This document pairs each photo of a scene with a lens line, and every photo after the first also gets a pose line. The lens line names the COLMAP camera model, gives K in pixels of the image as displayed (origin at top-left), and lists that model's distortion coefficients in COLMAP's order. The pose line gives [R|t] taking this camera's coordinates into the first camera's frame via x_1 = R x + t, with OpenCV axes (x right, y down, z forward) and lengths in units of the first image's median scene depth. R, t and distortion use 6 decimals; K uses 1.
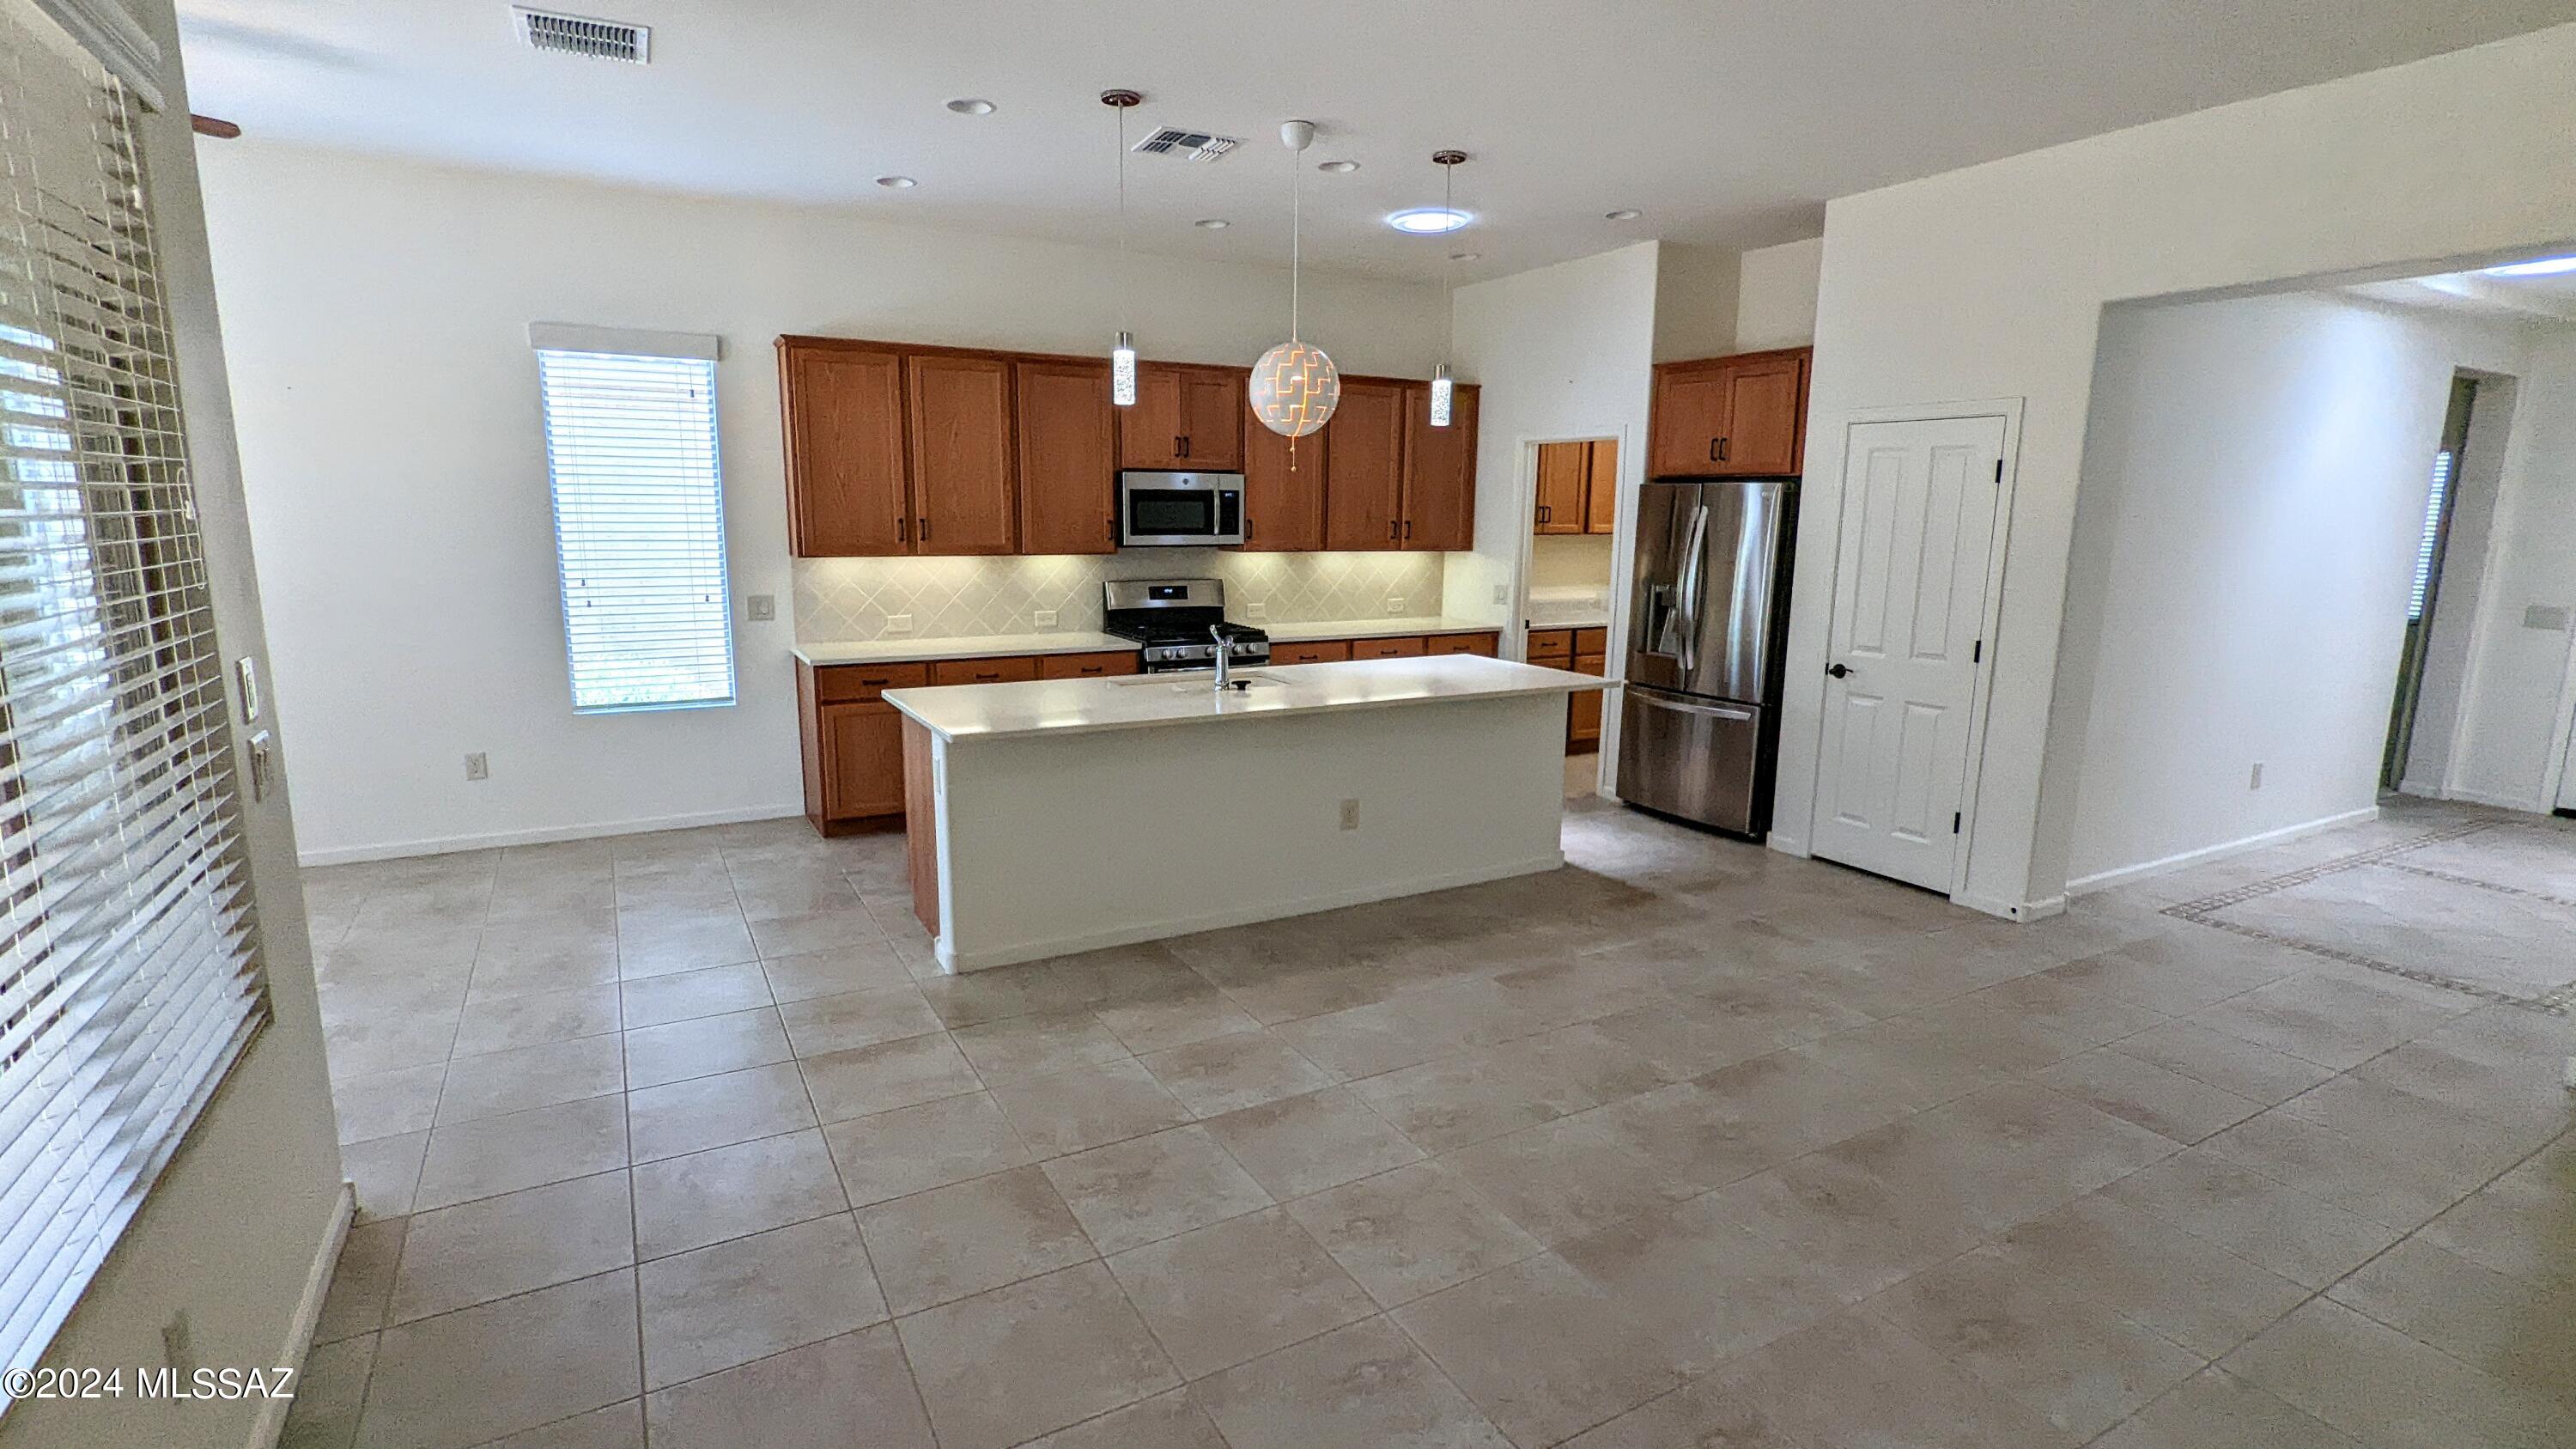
lens RADIAL K [[1221.1, 0, 1282.9], [0, 1221.1, 730.6], [0, 0, 1]] dist [0.004319, 0.000705]
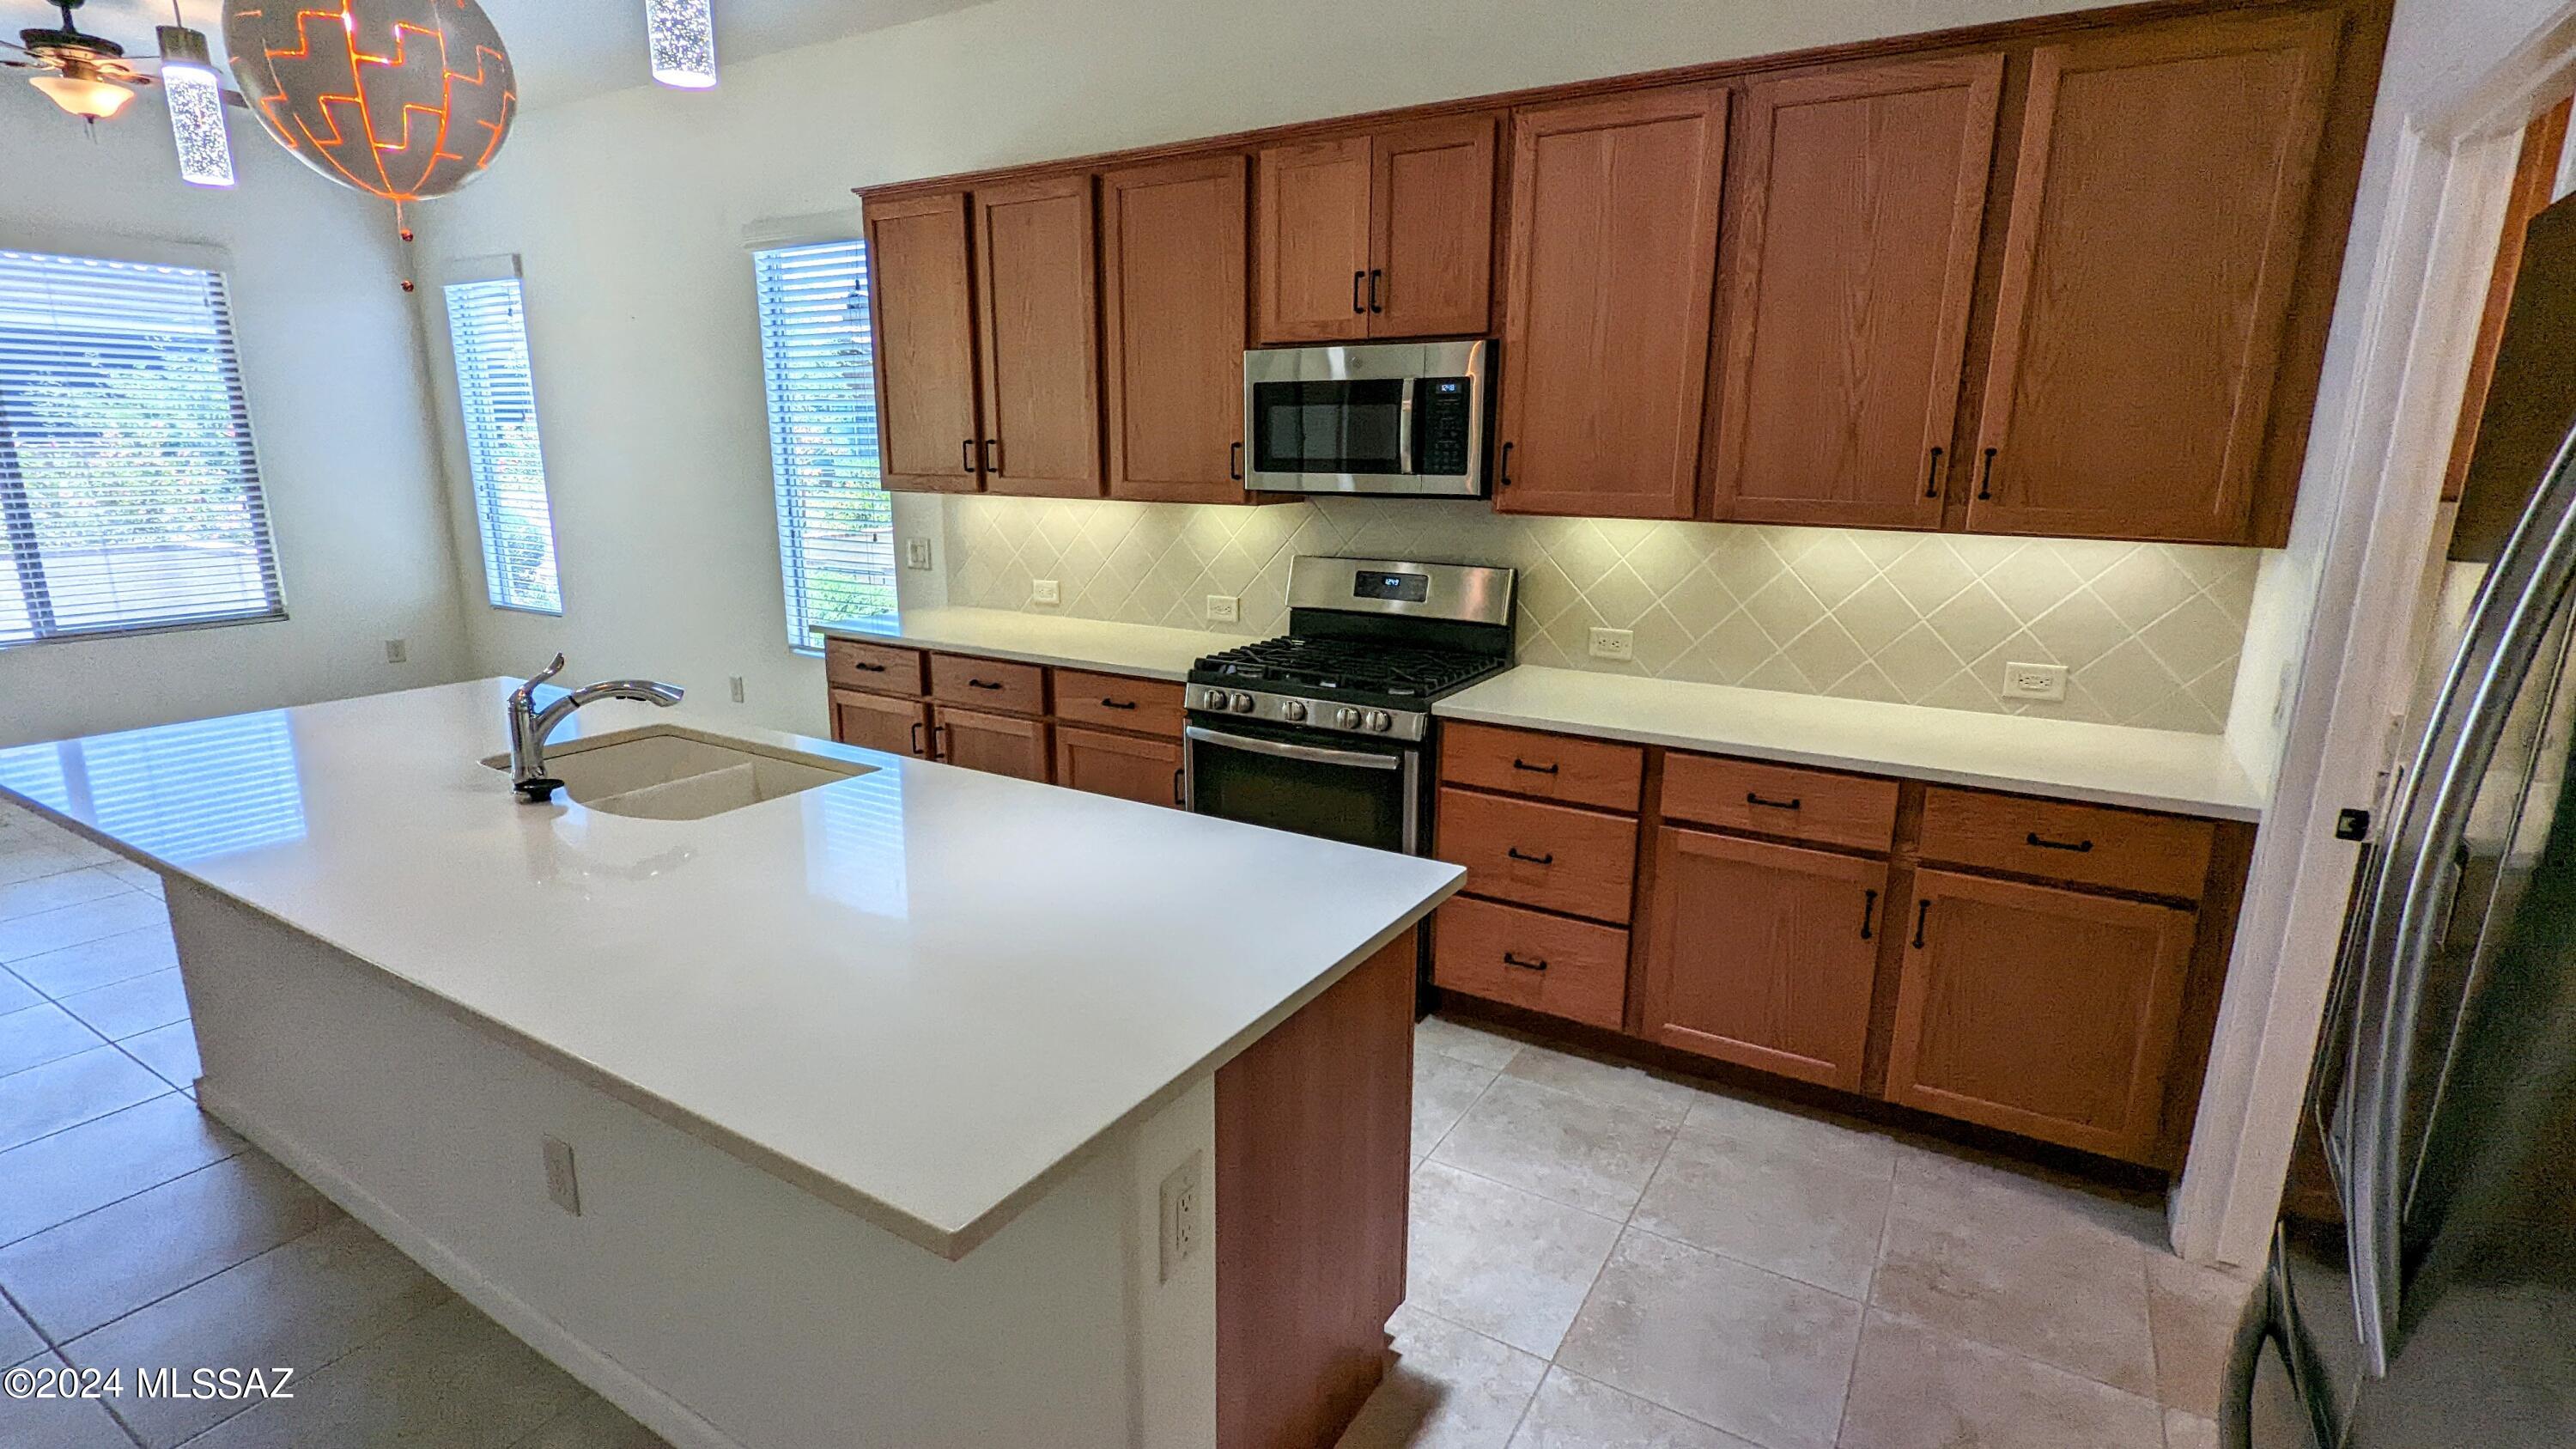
lens RADIAL K [[1221.1, 0, 1282.9], [0, 1221.1, 730.6], [0, 0, 1]] dist [0.004319, 0.000705]
pose [[0.486659, 0.196187, -0.851278, 0.387228], [-0.160186, 0.977975, 0.133811, -0.131429], [0.858780, 0.071243, 0.507367, 0.802887]]
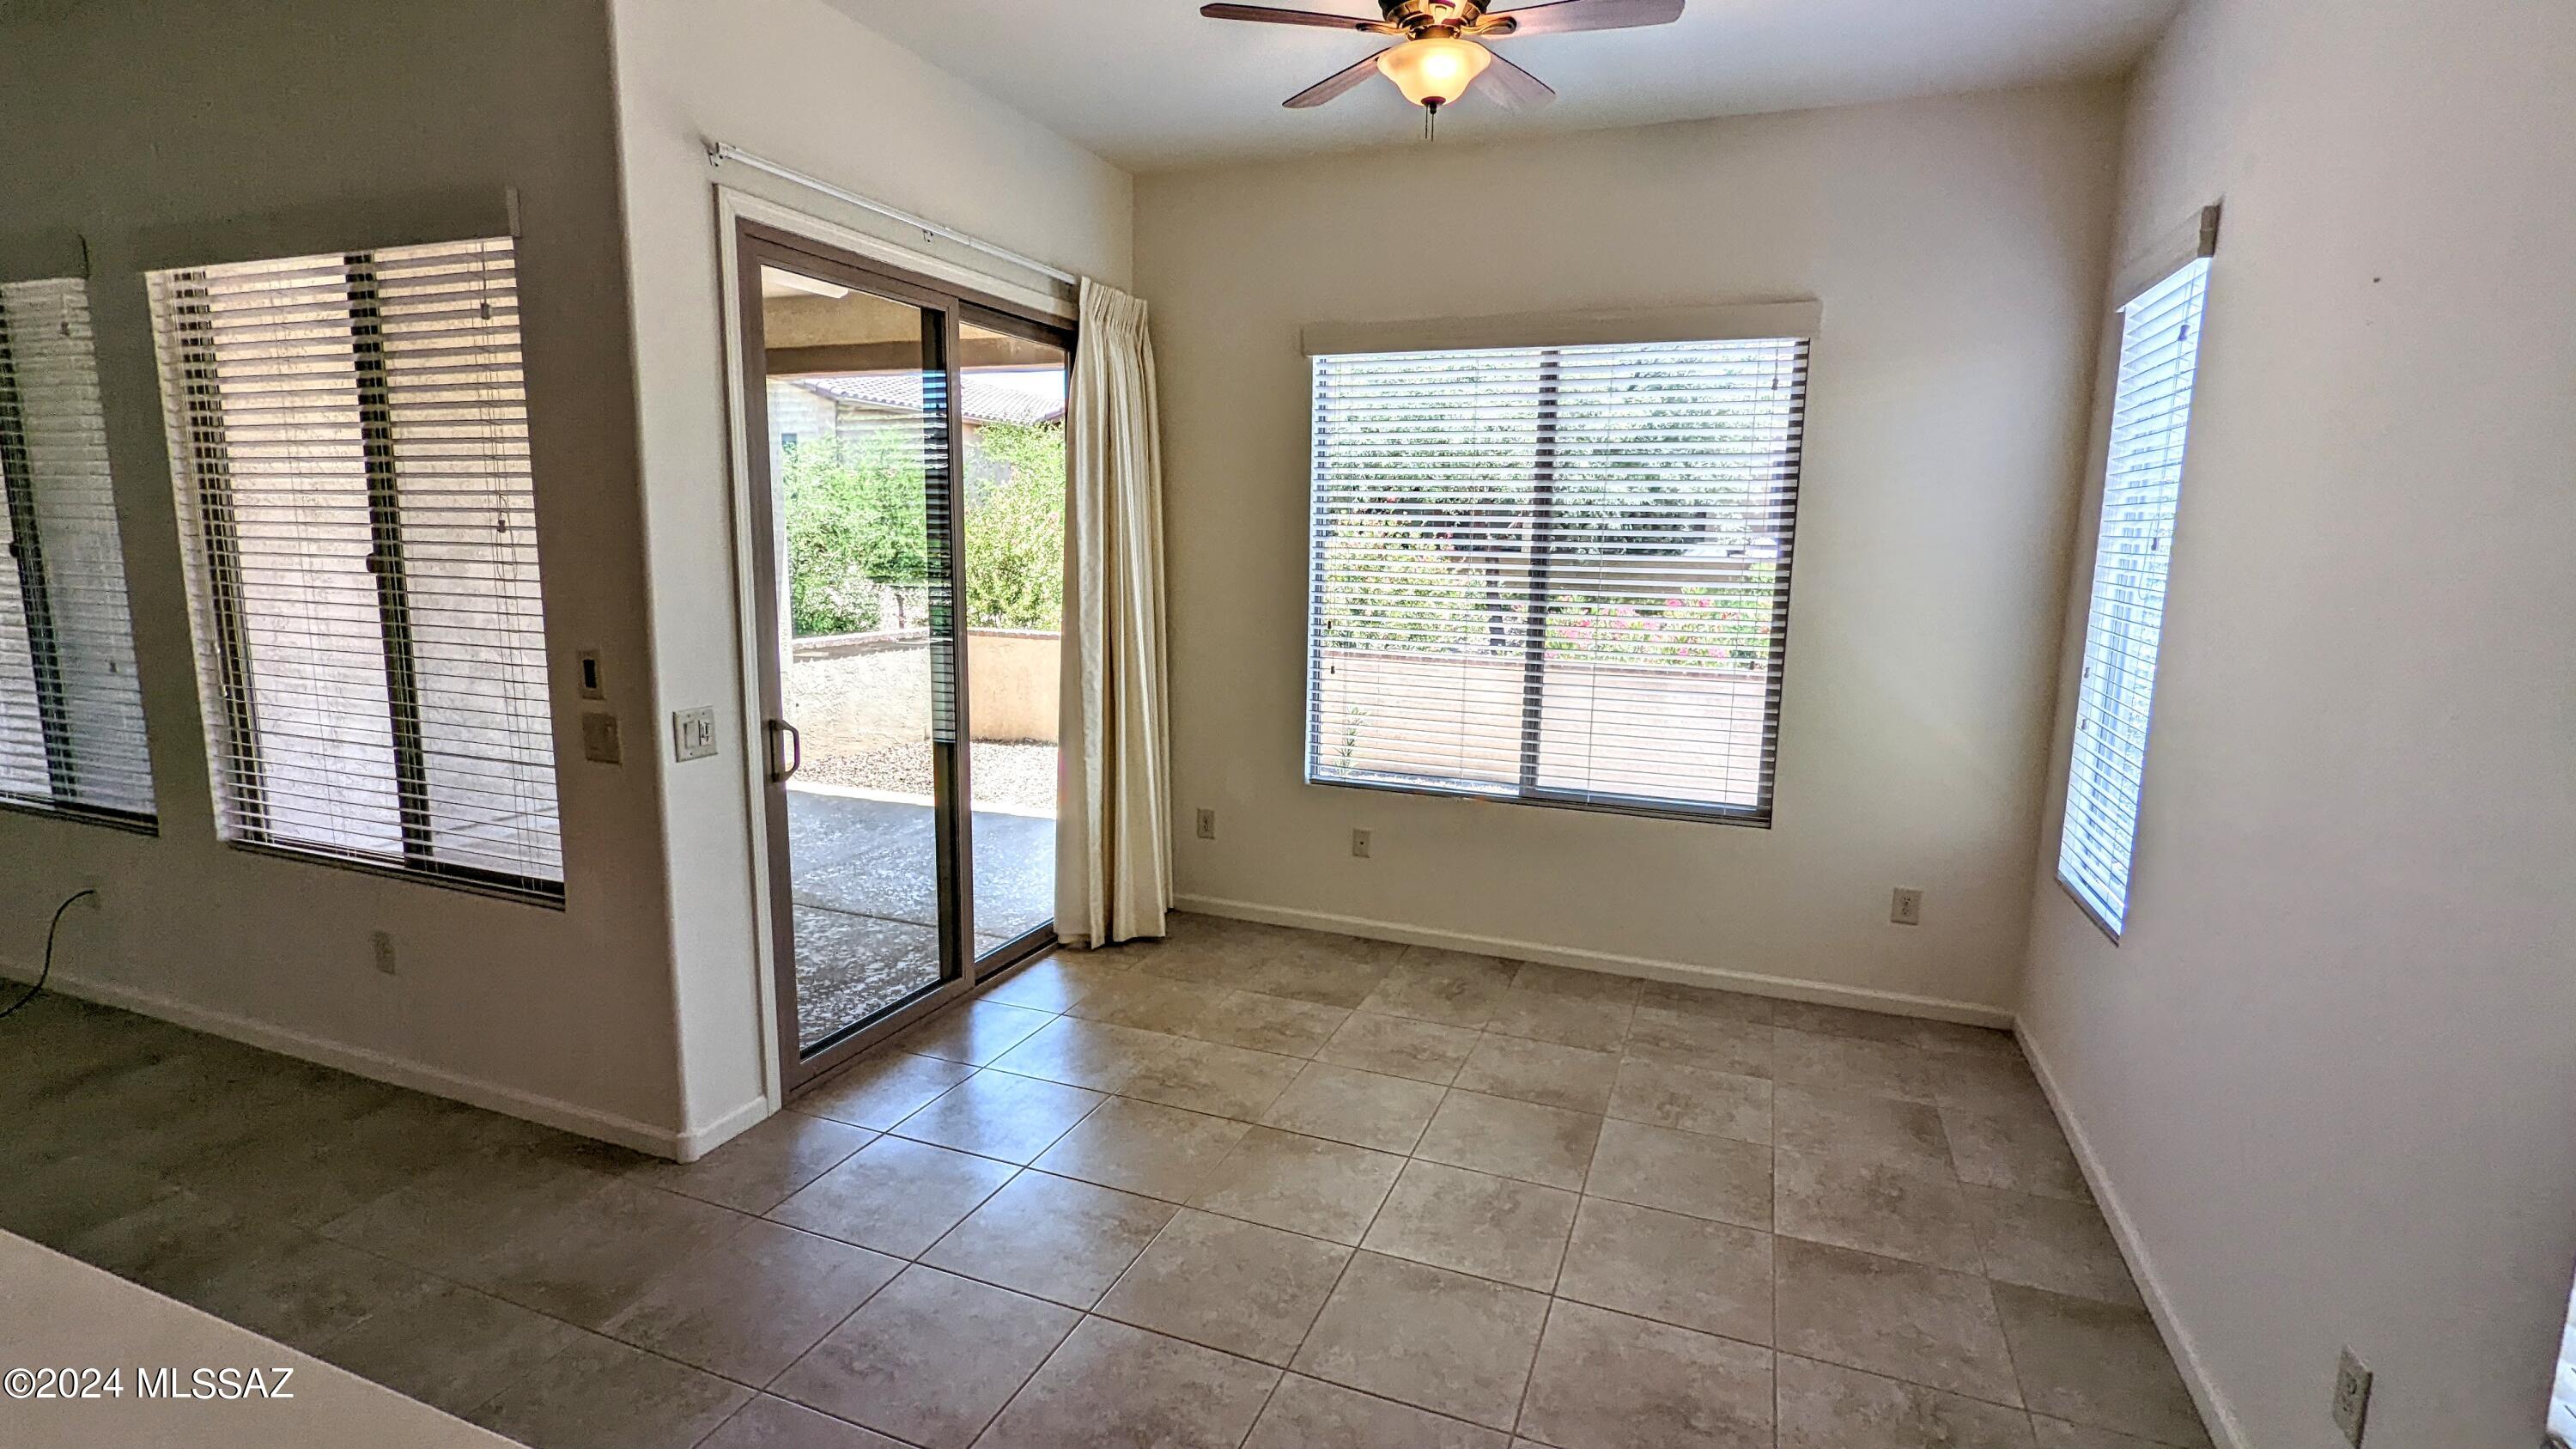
lens RADIAL K [[1221.2, 0, 1279.5], [0, 1221.2, 732.2], [0, 0, 1]] dist [-0.002442, 0.000860]
pose [[-0.774601, 0.078294, -0.627585, -0.236169], [-0.139800, 0.946565, 0.290637, -0.170174], [0.616805, 0.312864, -0.722265, 0.918072]]
